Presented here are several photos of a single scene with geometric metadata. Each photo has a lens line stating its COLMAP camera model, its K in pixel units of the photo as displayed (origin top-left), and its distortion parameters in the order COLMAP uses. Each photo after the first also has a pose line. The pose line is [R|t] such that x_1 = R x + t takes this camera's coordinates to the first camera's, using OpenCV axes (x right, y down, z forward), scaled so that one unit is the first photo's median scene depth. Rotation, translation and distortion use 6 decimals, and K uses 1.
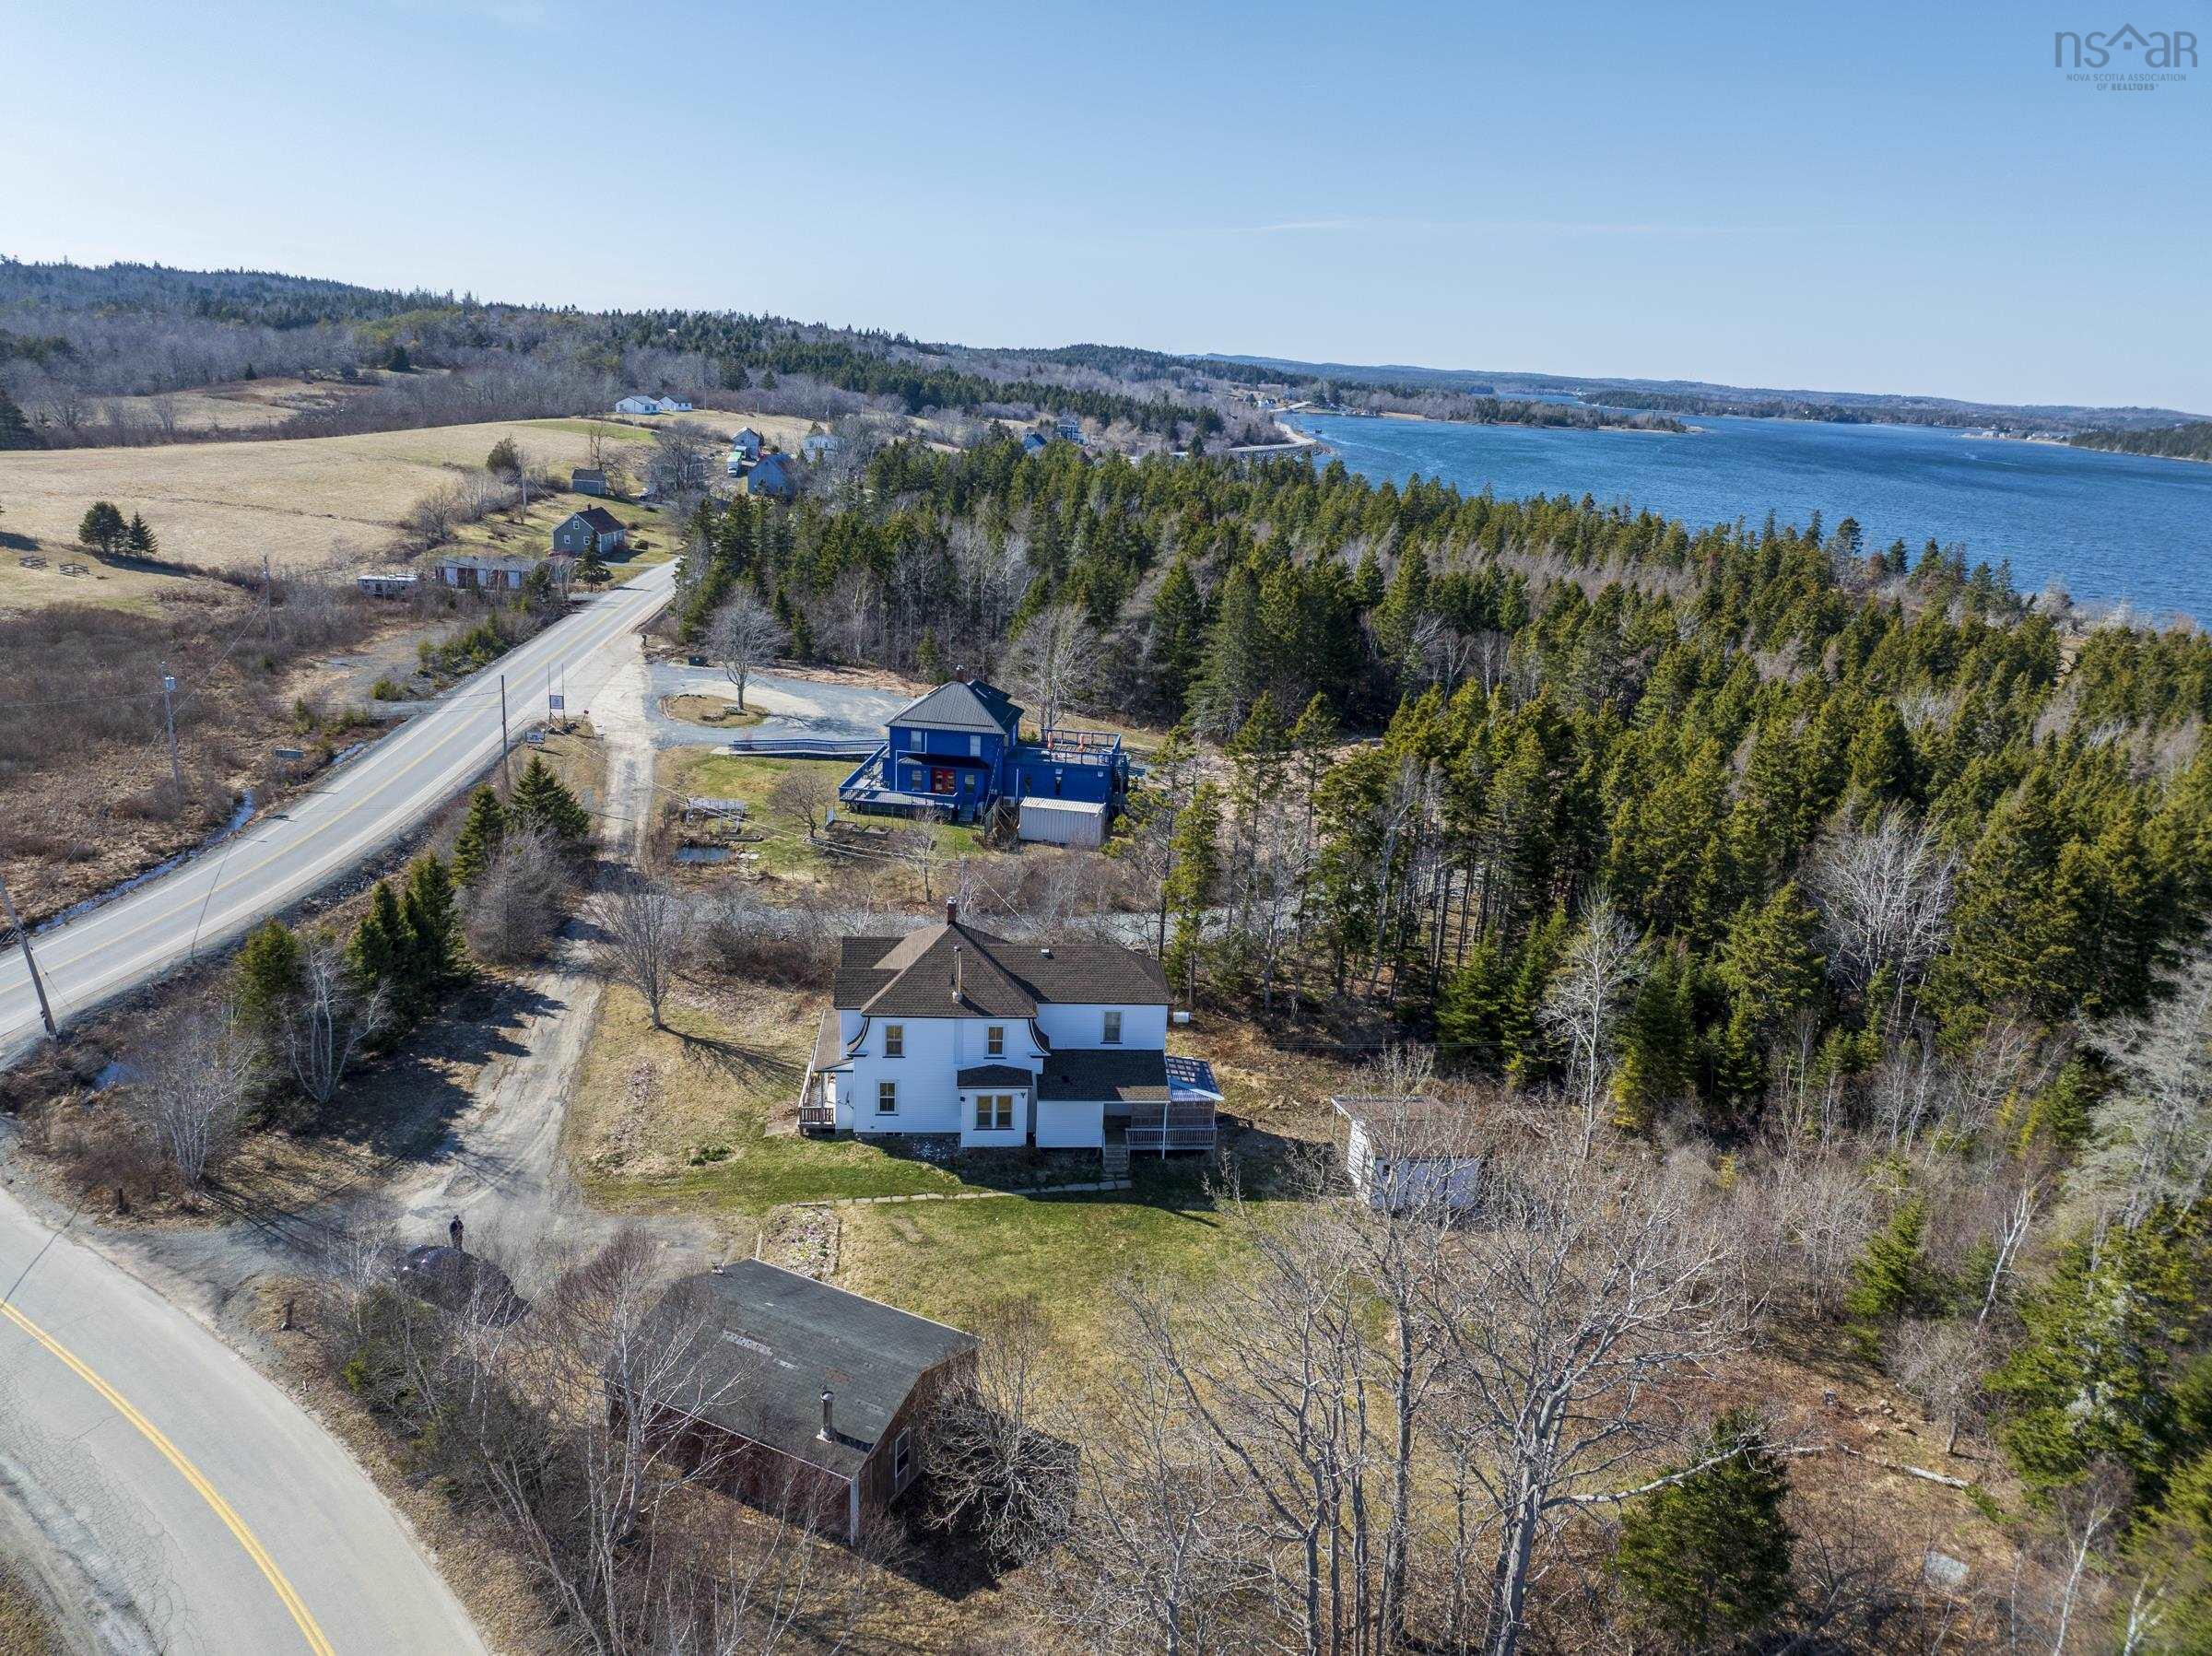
lens RADIAL K [[1544.3, 0, 1115.4], [0, 1544.3, 825.1], [0, 0, 1]] dist [-0.042619, 0.006186]
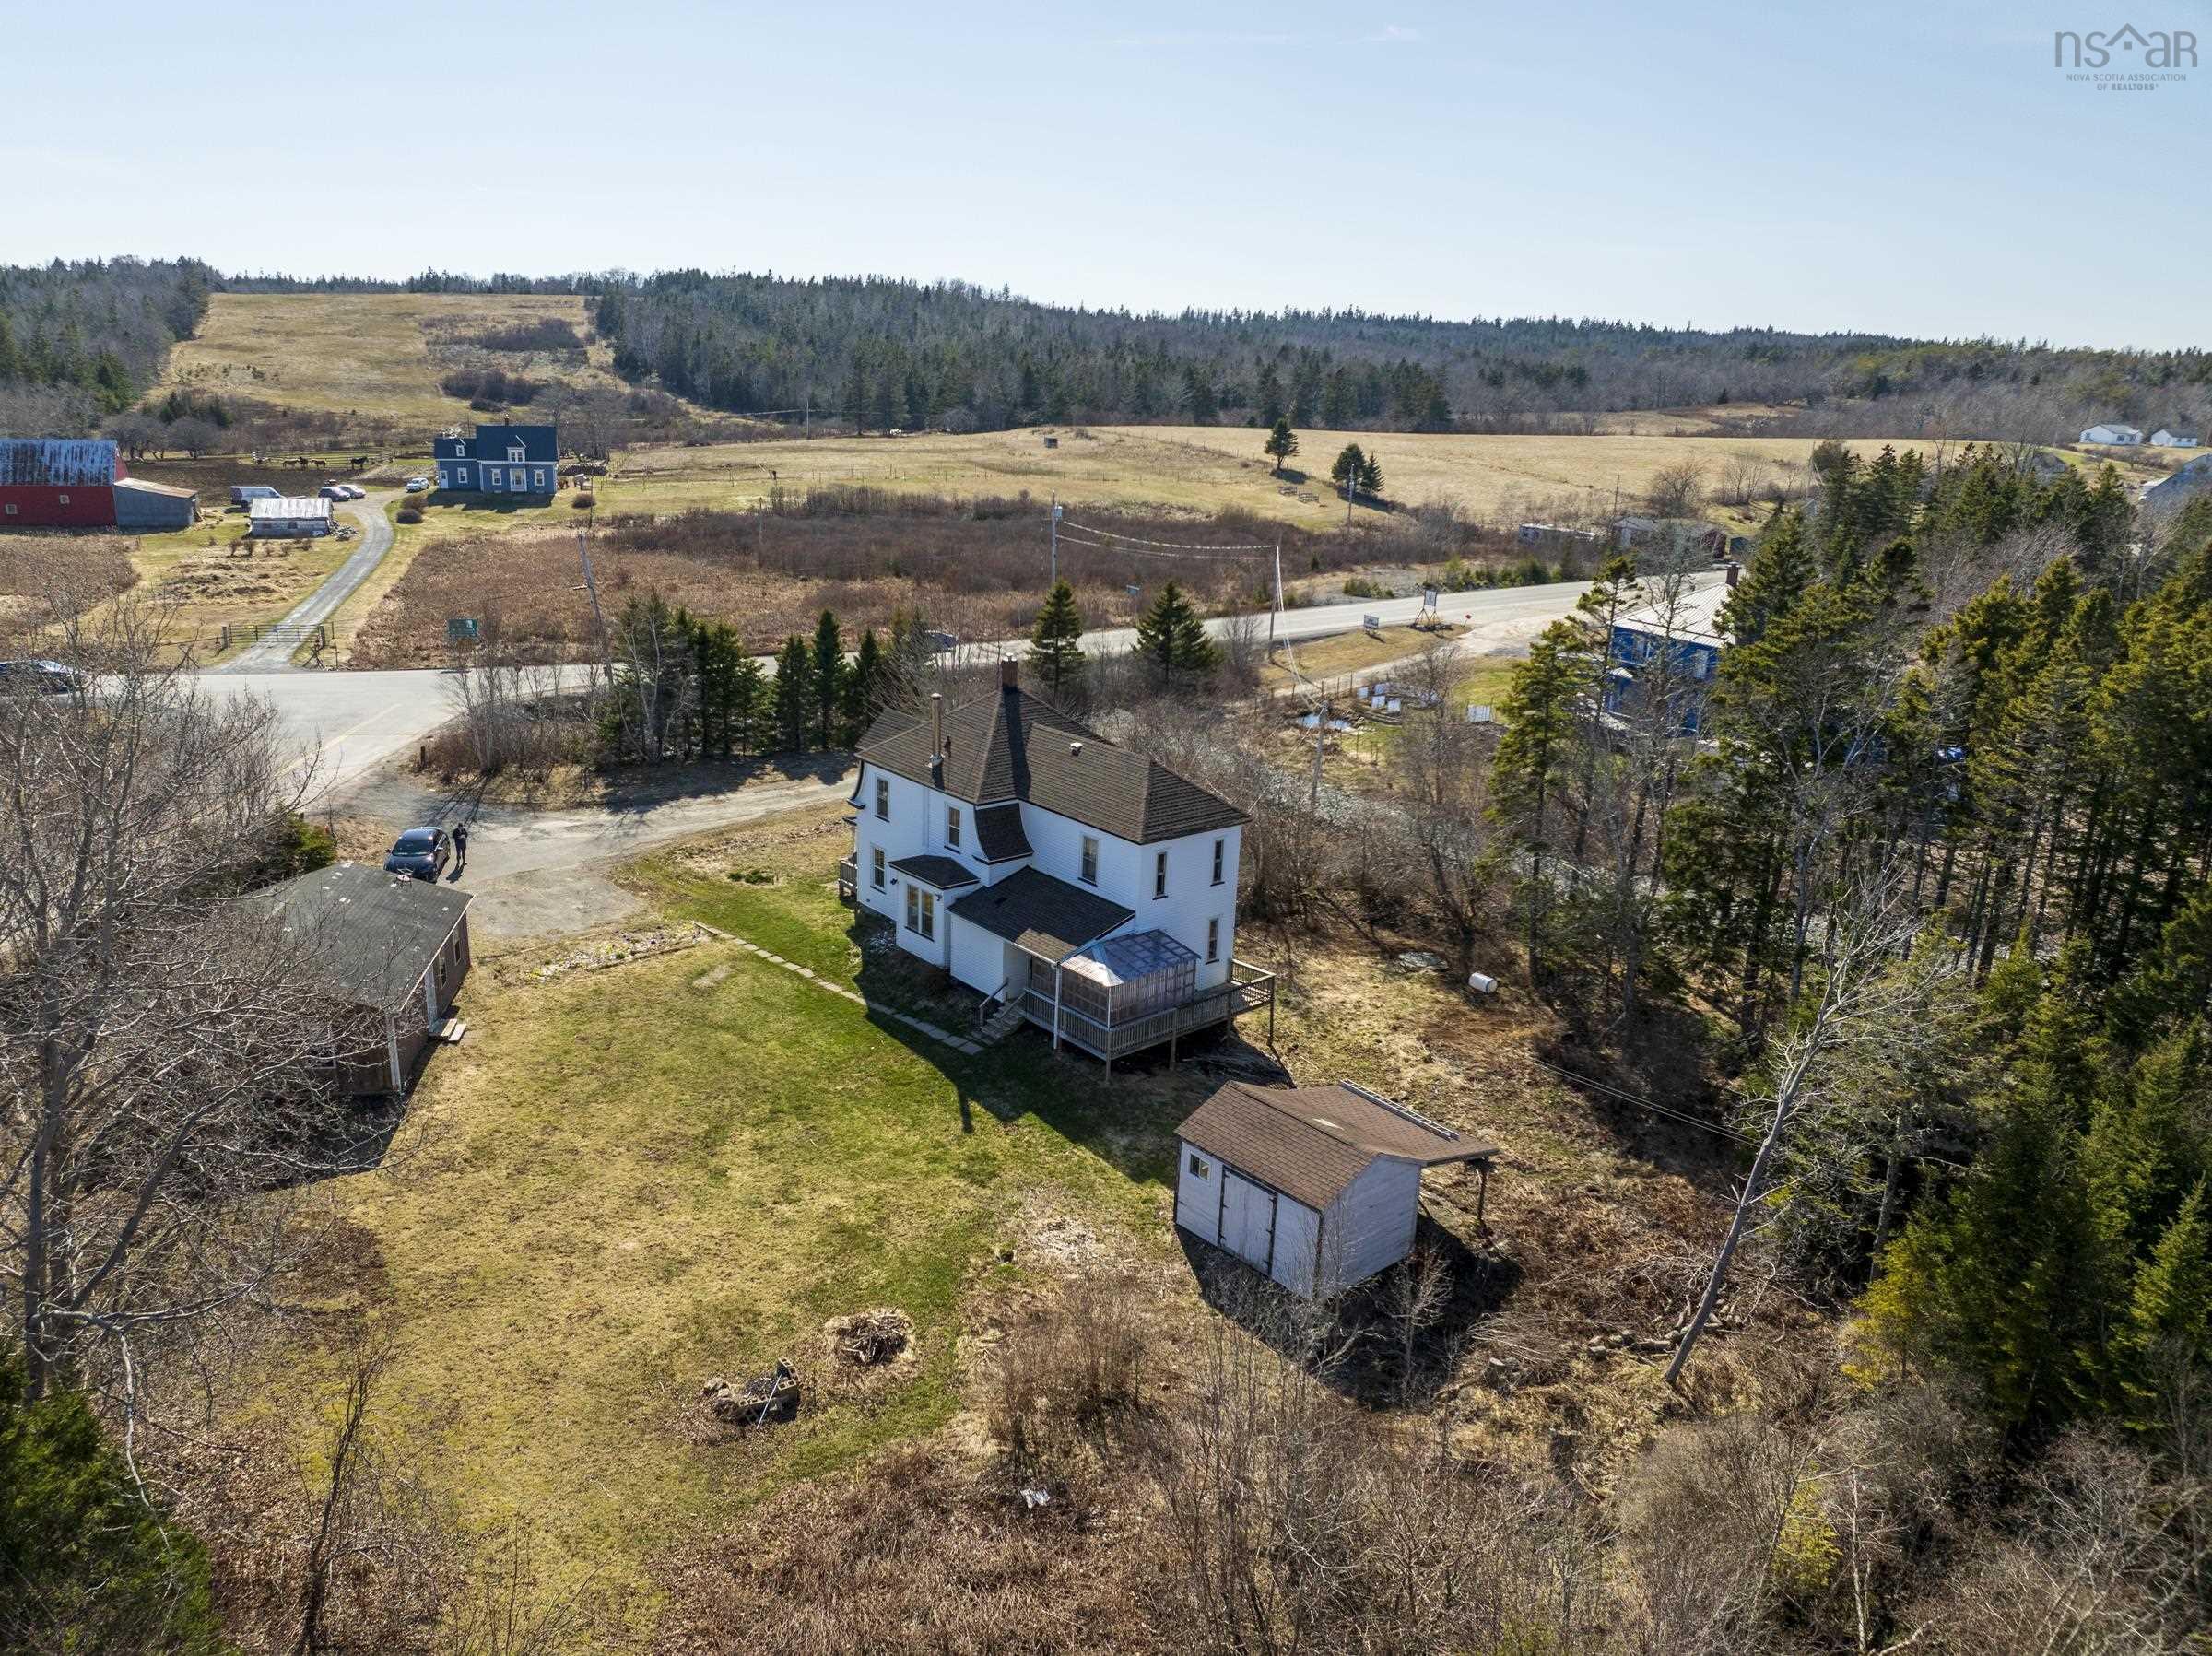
lens RADIAL K [[1544.3, 0, 1088.4], [0, 1544.3, 839.3], [0, 0, 1]] dist [-0.042619, 0.006186]
pose [[0.568141, 0.212917, -0.794910, 0.579488], [-0.242381, 0.966396, 0.085614, 0.062730], [0.786427, 0.144030, 0.600657, 0.587780]]
